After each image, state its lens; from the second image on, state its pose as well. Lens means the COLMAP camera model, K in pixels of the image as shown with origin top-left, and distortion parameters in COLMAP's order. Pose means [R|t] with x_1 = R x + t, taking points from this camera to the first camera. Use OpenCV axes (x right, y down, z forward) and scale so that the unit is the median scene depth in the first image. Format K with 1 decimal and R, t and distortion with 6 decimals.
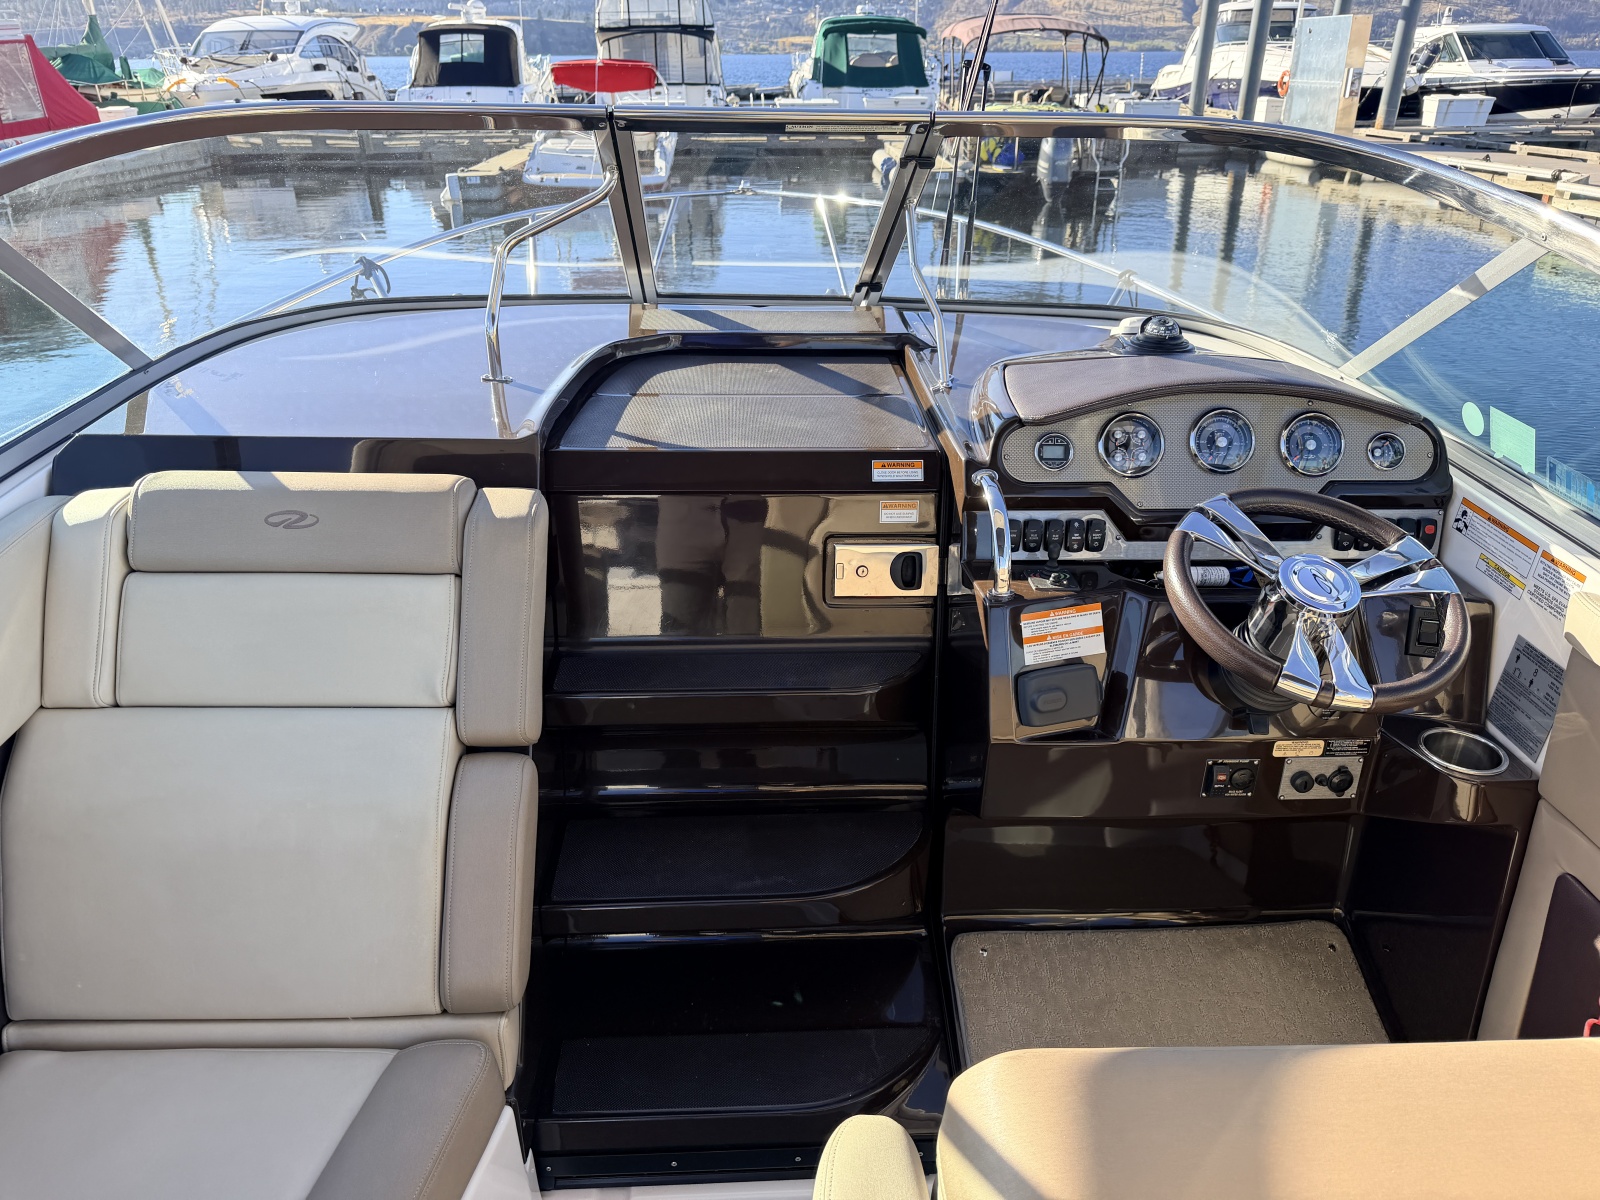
lens RADIAL K [[1140.8, 0, 795.7], [0, 1140.8, 599.5], [0, 0, 1]] dist [-0.006450, 0.001326]
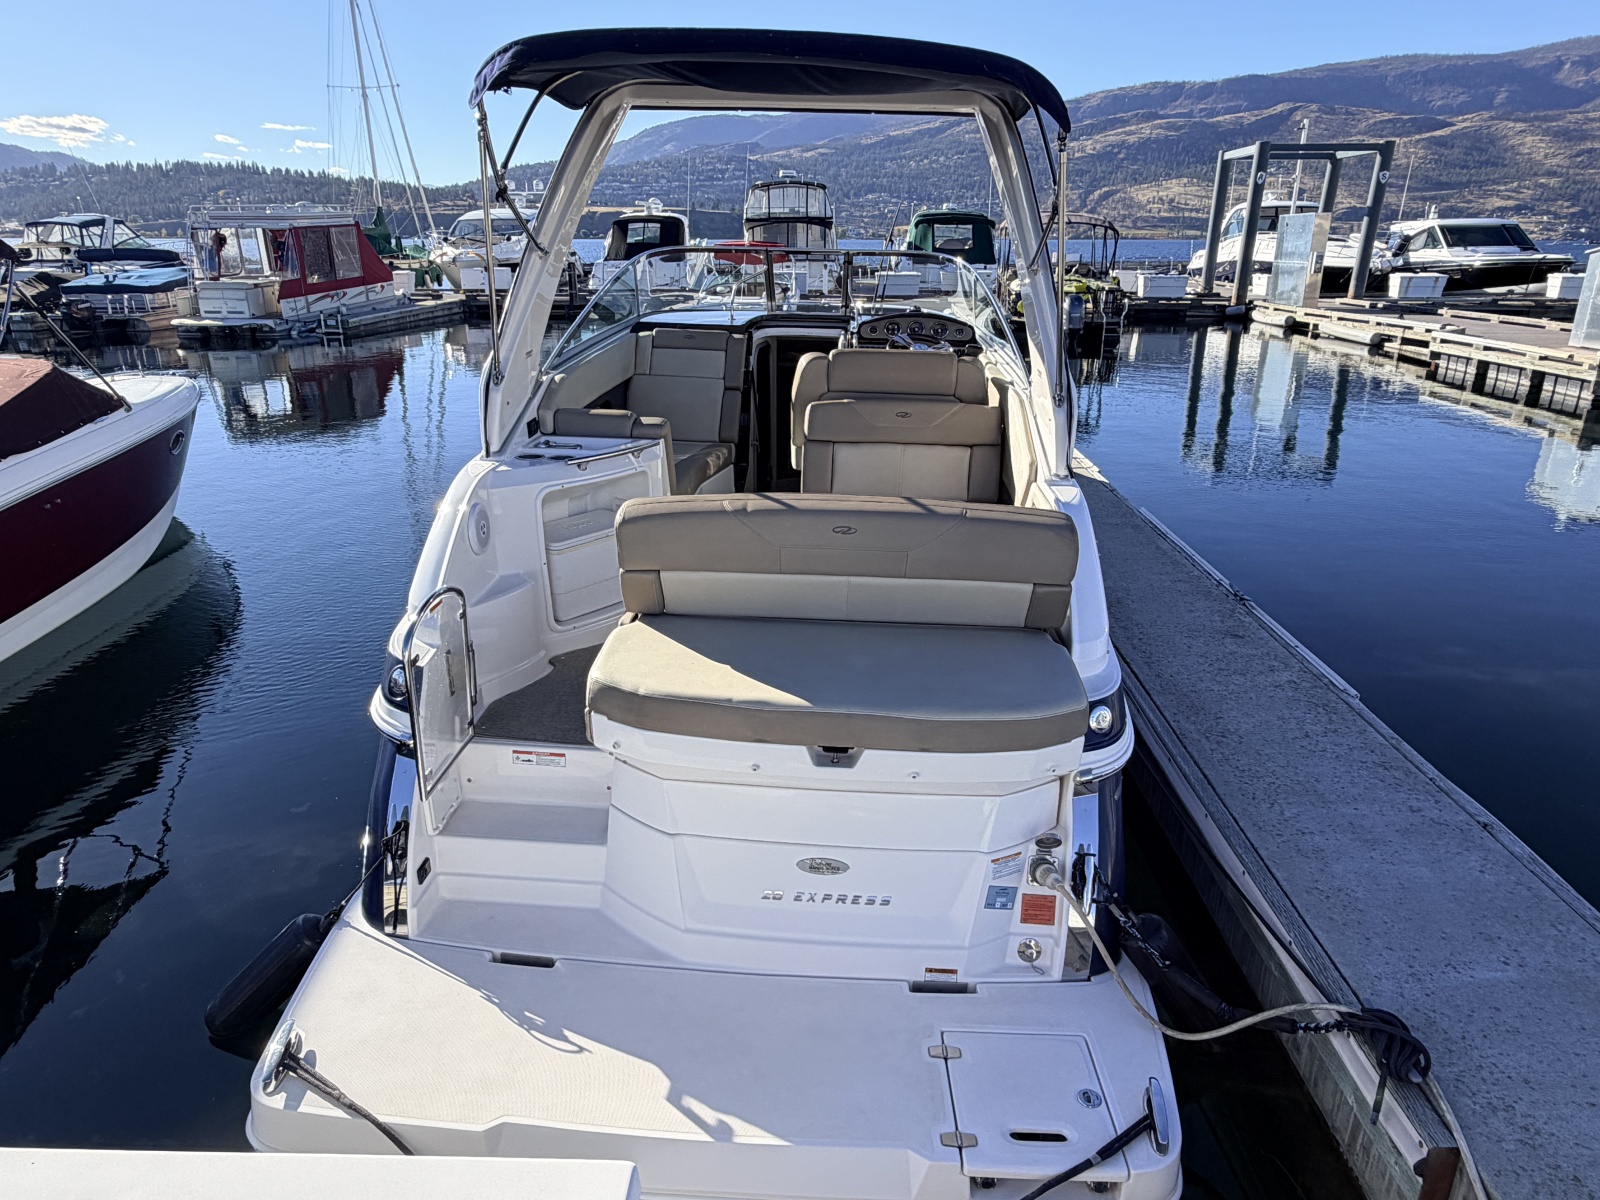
lens RADIAL K [[1017.8, 0, 797.6], [0, 1017.8, 611.9], [0, 0, 1]] dist [0.000511, 0.002011]
pose [[0.994807, 0.041601, -0.092891, 0.018105], [-0.050280, 0.994383, -0.093139, 0.067031], [0.088494, 0.097326, 0.991310, -0.138667]]
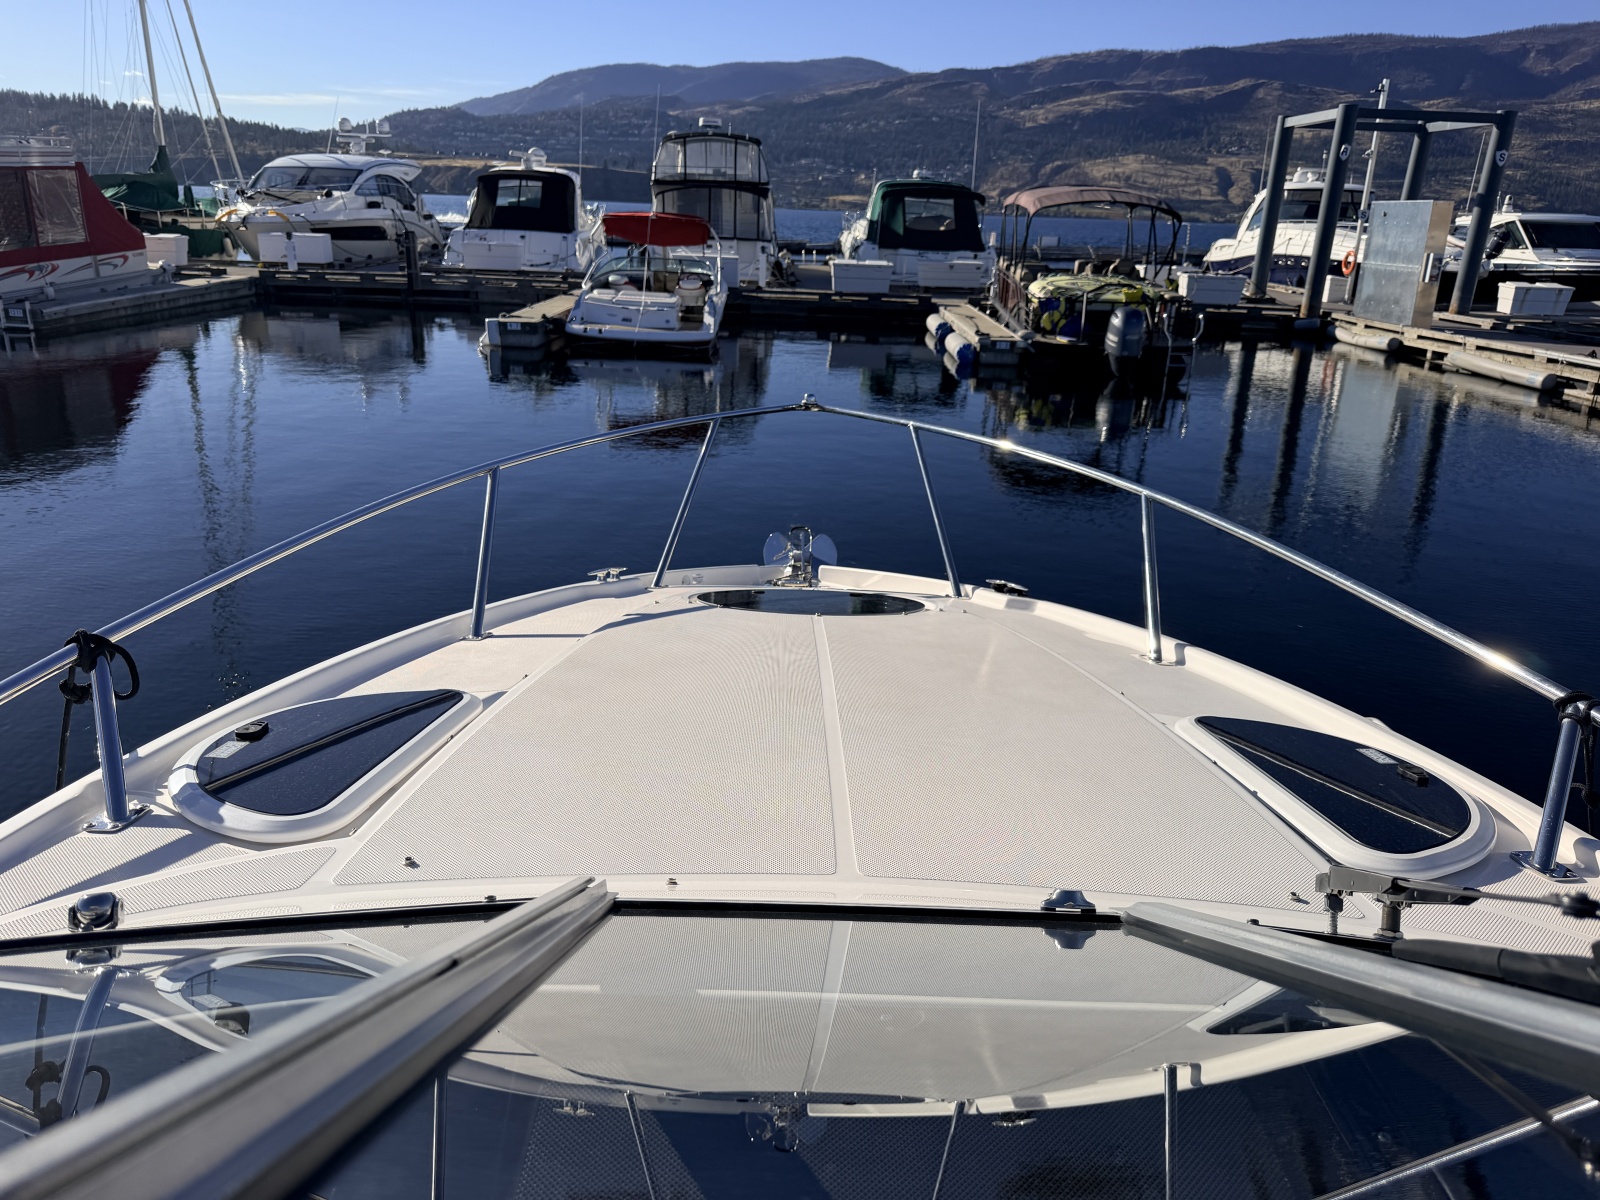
lens RADIAL K [[1128.1, 0, 800.0], [0, 1128.1, 600.0], [0, 0, 1]] dist [0.017656, -0.025591]
pose [[0.998504, 0.050440, -0.021129, -0.007562], [-0.052509, 0.992233, -0.112763, -0.031943], [0.015278, 0.113704, 0.993397, 0.060003]]
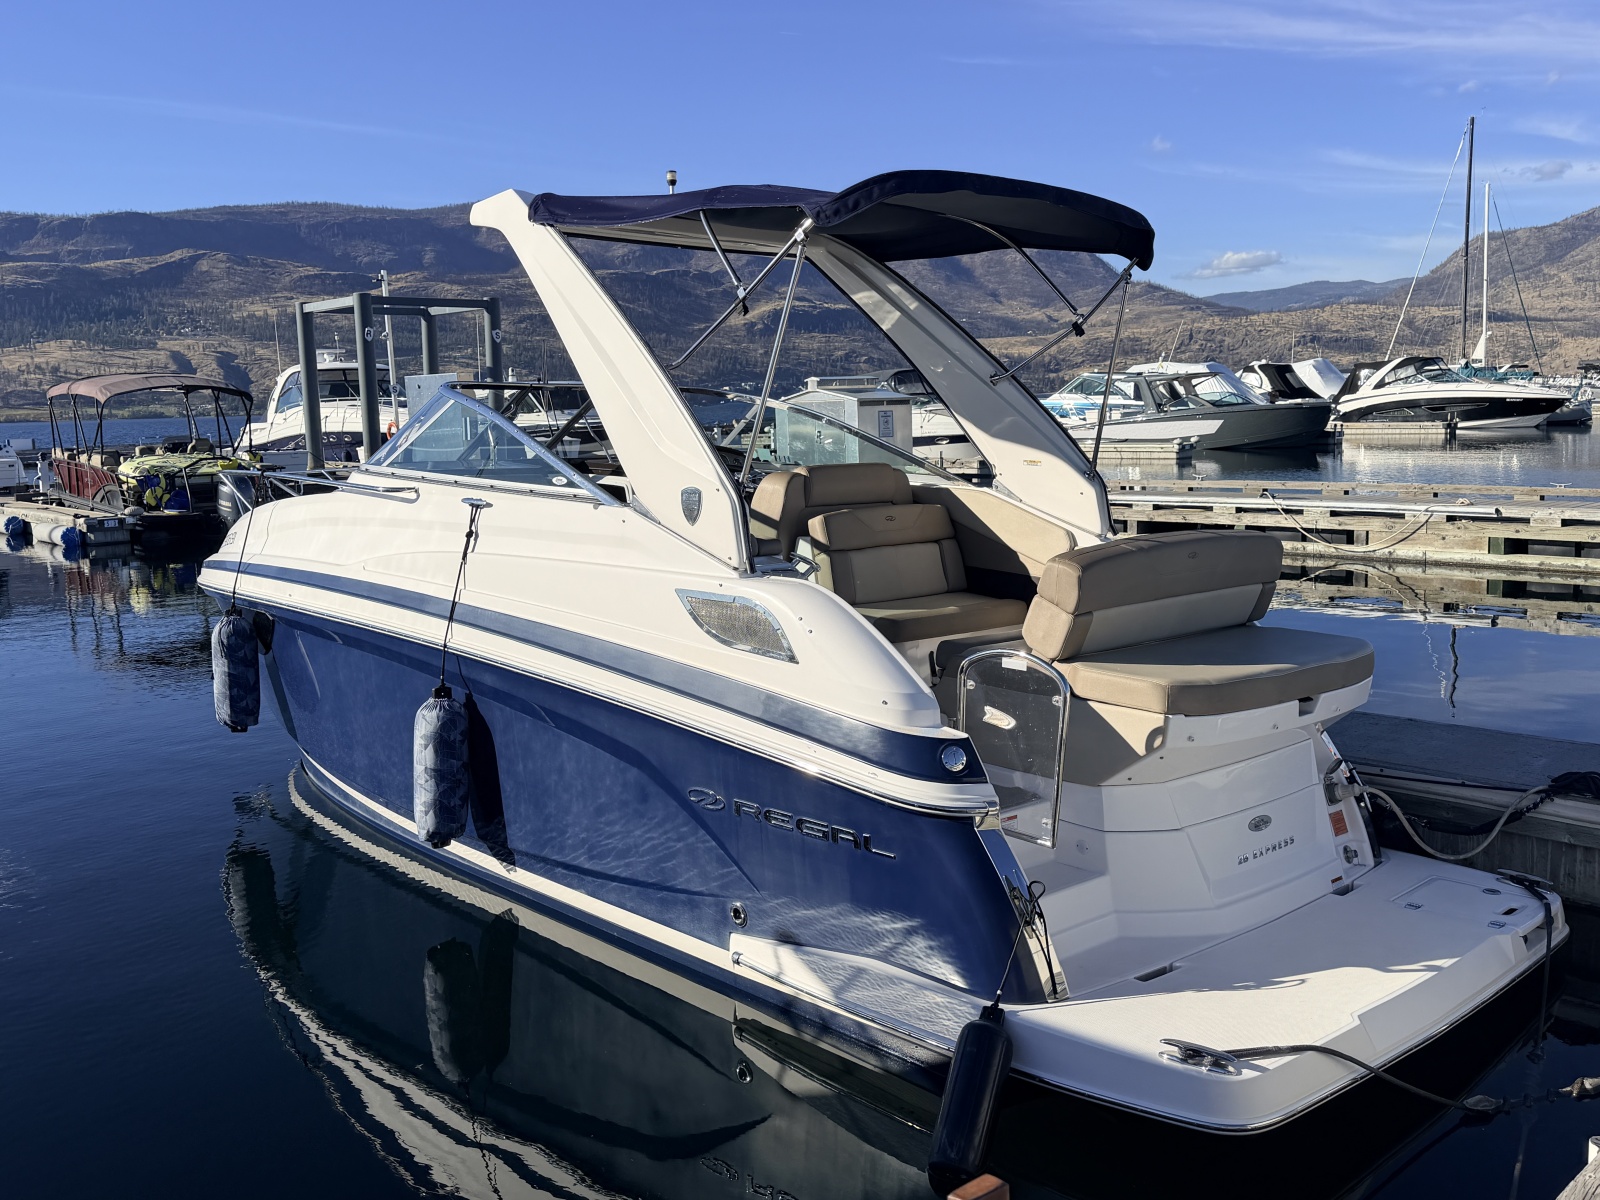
lens RADIAL K [[1428.9, 0, 800.0], [0, 1428.9, 600.0], [0, 0, 1]] dist [0.122079, -0.238478]
pose [[0.765860, -0.105687, 0.634262, -0.142810], [0.301175, 0.930468, -0.208620, 0.077551], [-0.568113, 0.350798, 0.744439, -0.143091]]
